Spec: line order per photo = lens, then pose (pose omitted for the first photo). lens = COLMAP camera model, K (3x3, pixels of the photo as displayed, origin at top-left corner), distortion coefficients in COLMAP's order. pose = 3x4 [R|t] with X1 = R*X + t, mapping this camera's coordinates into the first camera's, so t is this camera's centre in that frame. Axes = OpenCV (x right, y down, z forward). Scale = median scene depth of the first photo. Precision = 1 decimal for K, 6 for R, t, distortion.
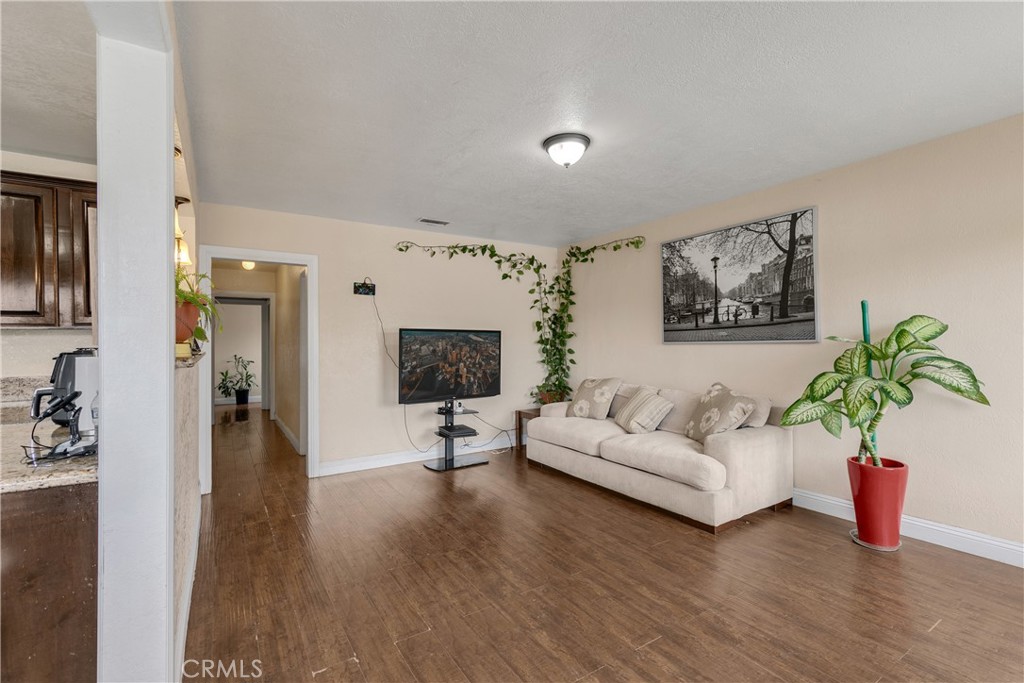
lens RADIAL K [[455.1, 0, 512.0], [0, 455.1, 341.5], [0, 0, 1]] dist [0.000284, -0.000171]
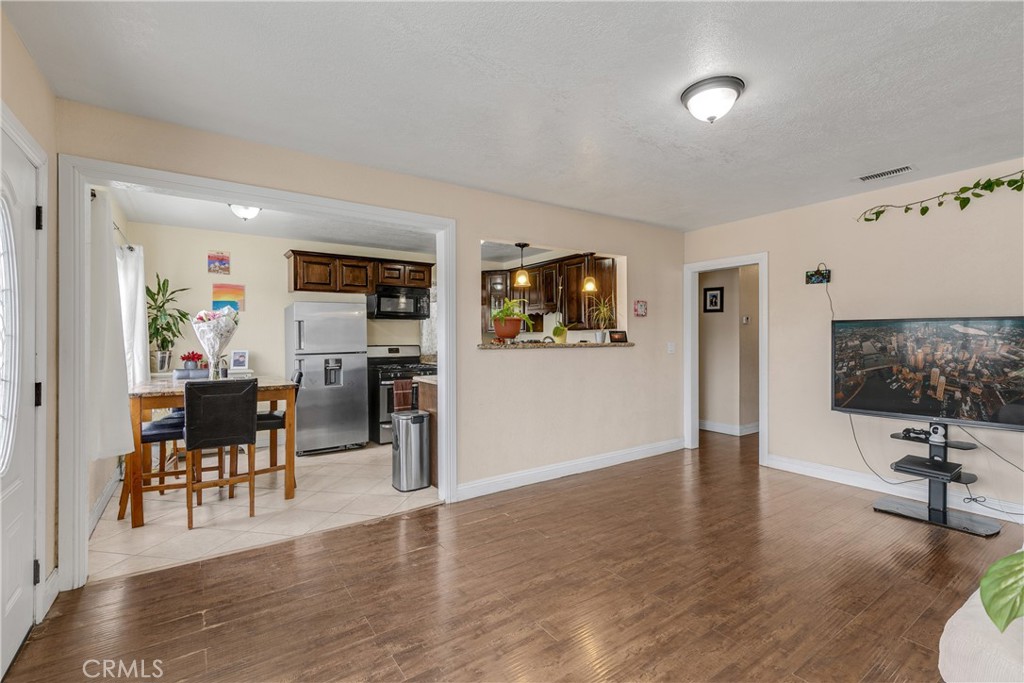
lens RADIAL K [[455.1, 0, 512.0], [0, 455.1, 341.5], [0, 0, 1]] dist [0.000284, -0.000171]
pose [[0.034690, 0.013587, -0.999306, 0.543599], [0.006532, 0.999883, 0.013822, -0.005108], [0.999377, -0.007006, 0.034597, 0.365013]]
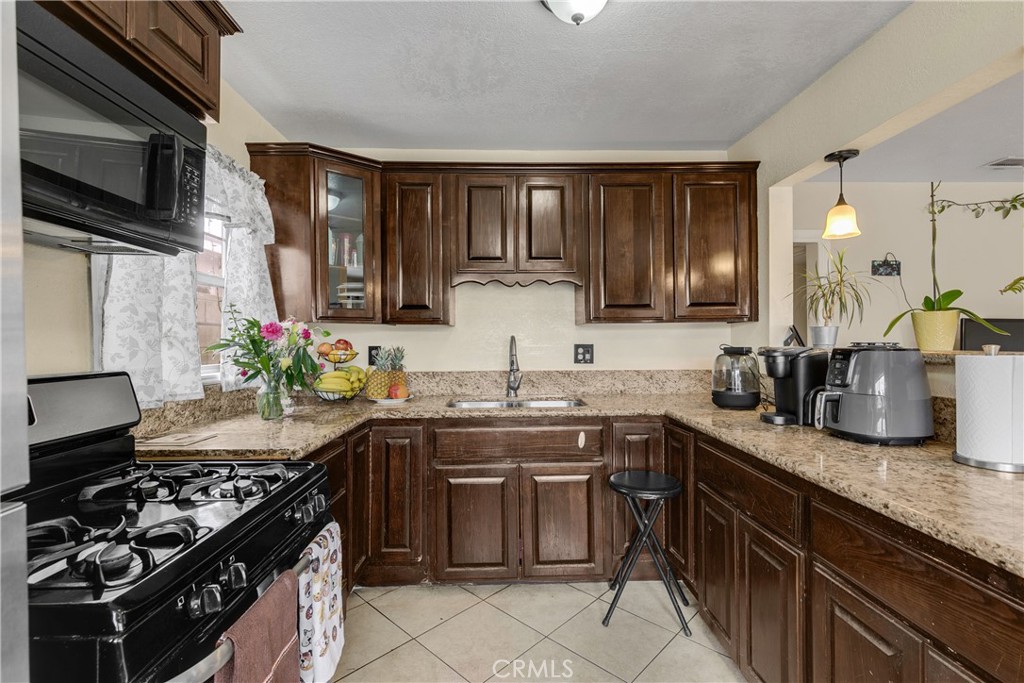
lens RADIAL K [[455.1, 0, 512.0], [0, 455.1, 341.5], [0, 0, 1]] dist [0.000284, -0.000171]
pose [[0.855221, 0.007665, -0.518207, -0.460455], [-0.001969, 0.999931, 0.011541, 0.000893], [0.518260, -0.008850, 0.855177, 0.011953]]
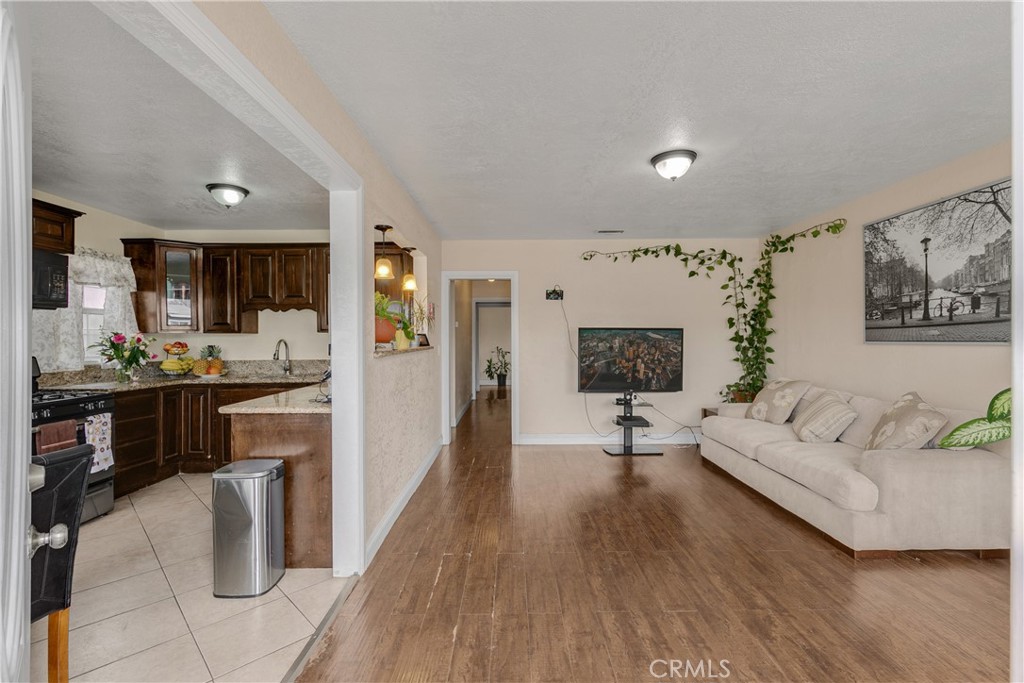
lens RADIAL K [[455.1, 0, 512.0], [0, 455.1, 341.5], [0, 0, 1]] dist [0.000284, -0.000171]
pose [[0.842297, 0.009011, -0.538939, 0.226794], [0.000014, 0.999860, 0.016740, -0.012566], [0.539014, -0.014108, 0.842179, -0.071785]]
